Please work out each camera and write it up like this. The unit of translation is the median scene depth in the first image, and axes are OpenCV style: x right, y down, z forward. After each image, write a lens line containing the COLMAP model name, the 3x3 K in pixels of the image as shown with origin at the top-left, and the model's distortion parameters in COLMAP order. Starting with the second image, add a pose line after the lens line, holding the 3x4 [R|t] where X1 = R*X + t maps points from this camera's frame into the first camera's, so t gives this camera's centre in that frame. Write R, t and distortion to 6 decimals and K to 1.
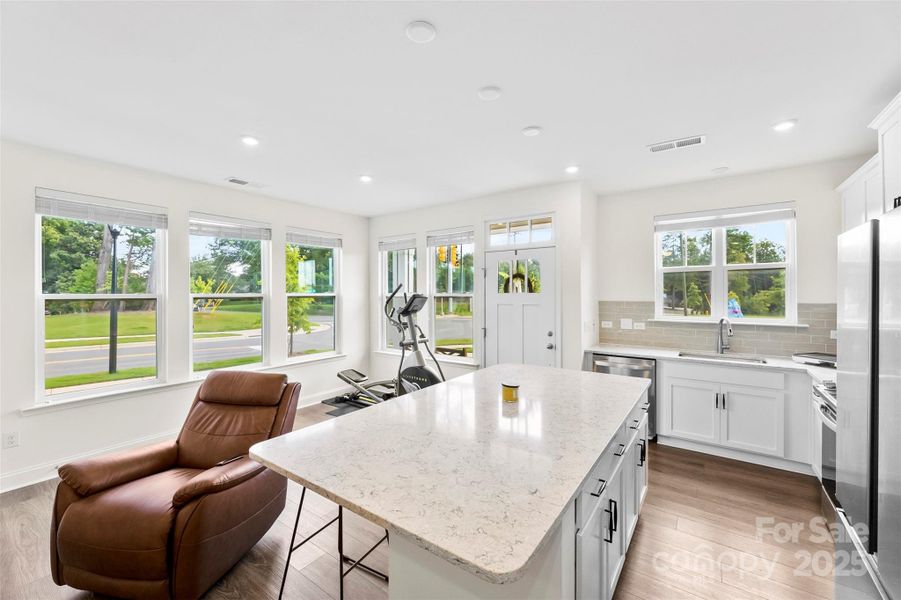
lens RADIAL K [[365.8, 0, 456.4], [0, 365.8, 294.0], [0, 0, 1]] dist [-0.000053, 0.003183]
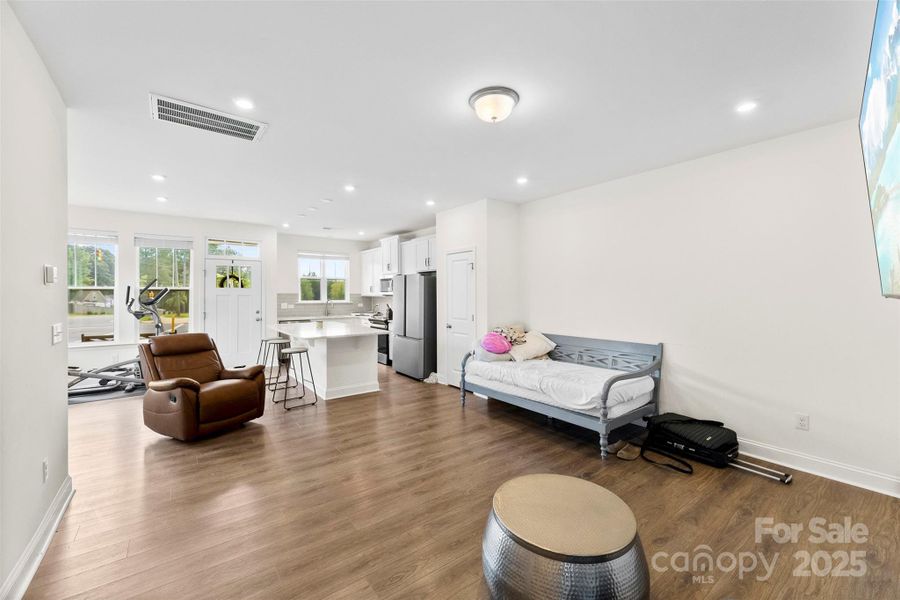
lens RADIAL K [[365.4, 0, 446.4], [0, 365.4, 293.9], [0, 0, 1]] dist [-0.000053, 0.003183]
pose [[0.304254, 0.002142, 0.952589, -1.066415], [-0.000813, 0.999998, -0.001989, 0.026684], [-0.952591, -0.000169, 0.304255, -0.342377]]
